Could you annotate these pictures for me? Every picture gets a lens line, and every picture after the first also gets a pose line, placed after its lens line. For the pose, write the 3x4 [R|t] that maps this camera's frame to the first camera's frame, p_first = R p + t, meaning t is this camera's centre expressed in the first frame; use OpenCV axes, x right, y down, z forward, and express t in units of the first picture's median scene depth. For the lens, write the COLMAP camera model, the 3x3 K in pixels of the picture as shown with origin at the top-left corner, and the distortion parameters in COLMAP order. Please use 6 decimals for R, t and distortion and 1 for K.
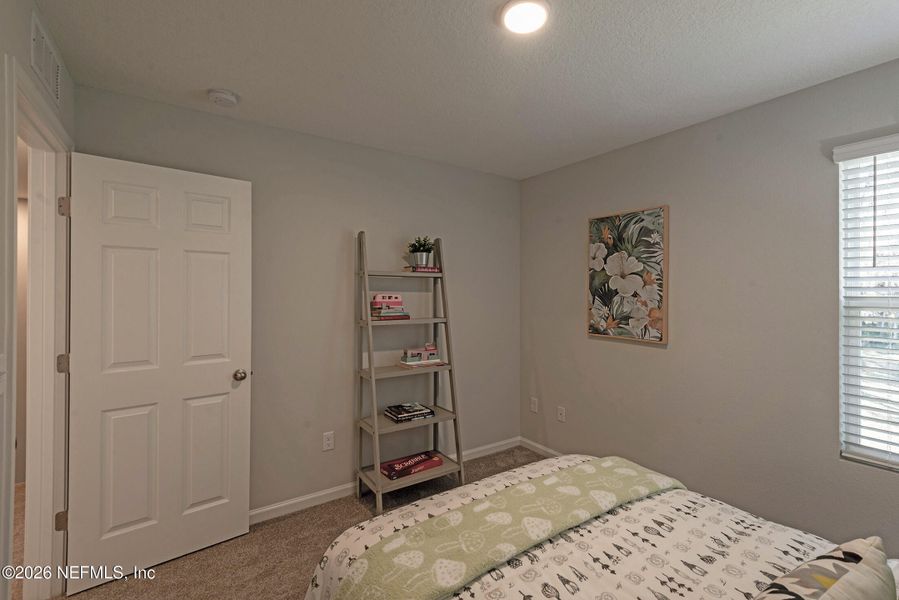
lens RADIAL K [[407.5, 0, 454.9], [0, 407.5, 290.9], [0, 0, 1]] dist [0.020901, -0.014561]
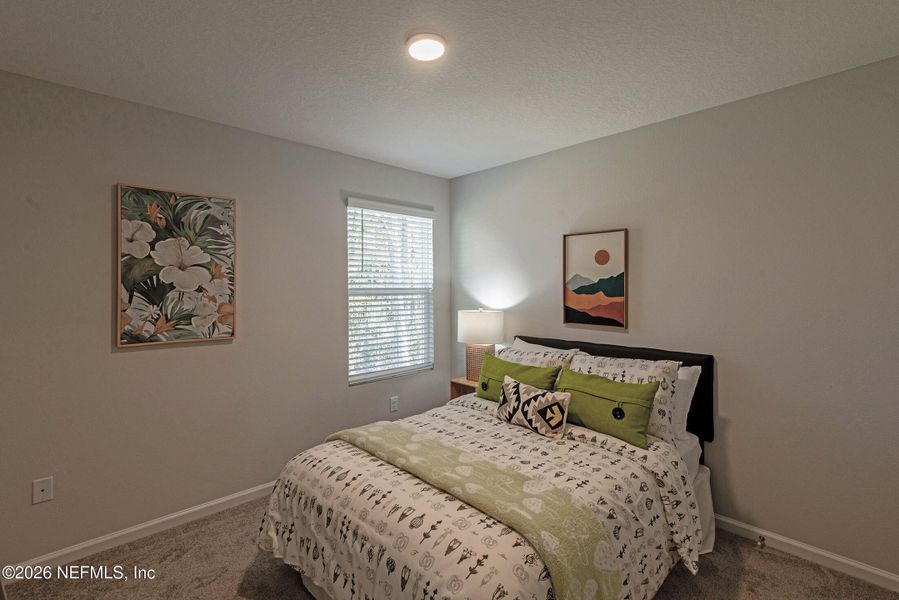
lens RADIAL K [[407.5, 0, 454.9], [0, 407.5, 290.9], [0, 0, 1]] dist [0.020901, -0.014561]
pose [[-0.164426, -0.011470, 0.986323, -0.512447], [0.004660, 0.999912, 0.012405, 0.004114], [-0.986378, 0.006635, -0.164358, 0.585896]]
